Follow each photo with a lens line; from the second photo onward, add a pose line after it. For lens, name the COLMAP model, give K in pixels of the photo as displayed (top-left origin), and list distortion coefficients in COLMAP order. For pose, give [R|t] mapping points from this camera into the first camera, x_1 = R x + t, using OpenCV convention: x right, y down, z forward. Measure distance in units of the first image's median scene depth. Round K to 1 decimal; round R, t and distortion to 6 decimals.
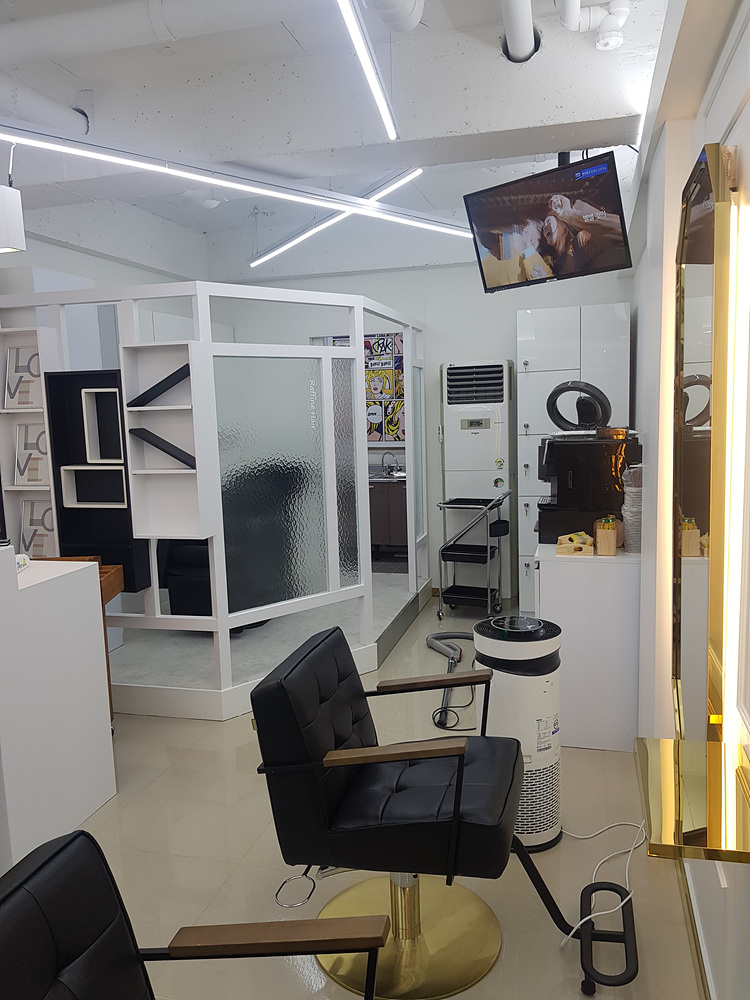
lens RADIAL K [[775.2, 0, 375.2], [0, 775.2, 506.9], [0, 0, 1]] dist [0.077156, -0.129304]
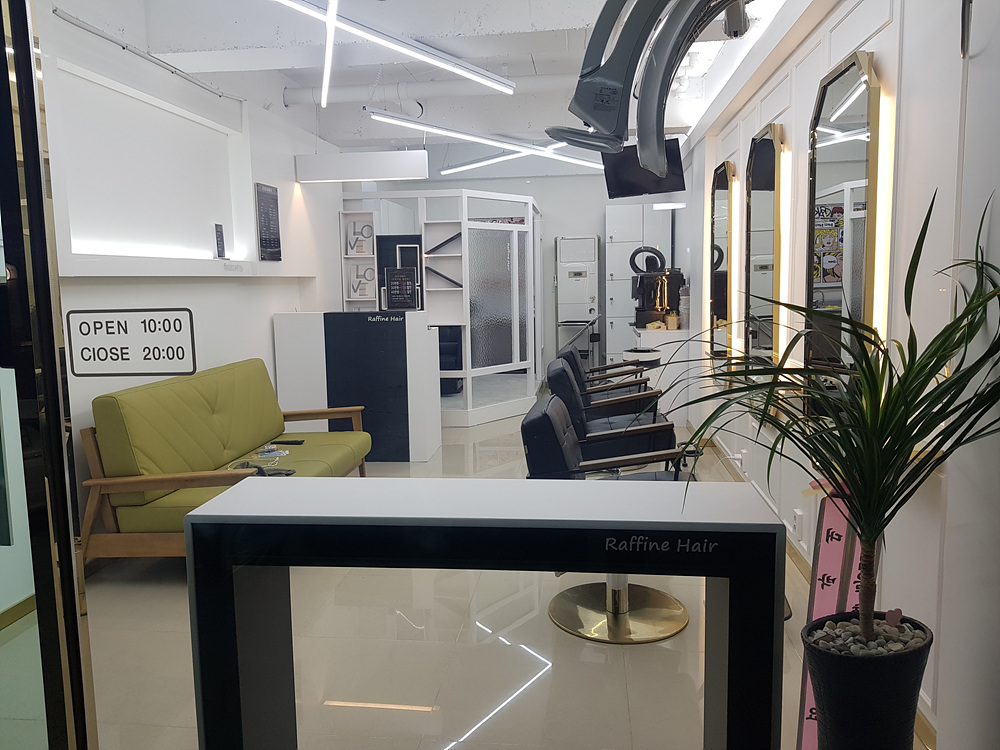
lens RADIAL K [[775.2, 0, 500.0], [0, 775.2, 375.0], [0, 0, 1]] dist [0.077156, -0.129304]
pose [[0.988345, -0.008049, 0.152017, -0.397421], [0.010644, 0.999811, -0.016264, 0.181129], [-0.151857, 0.017692, 0.988244, -0.811334]]
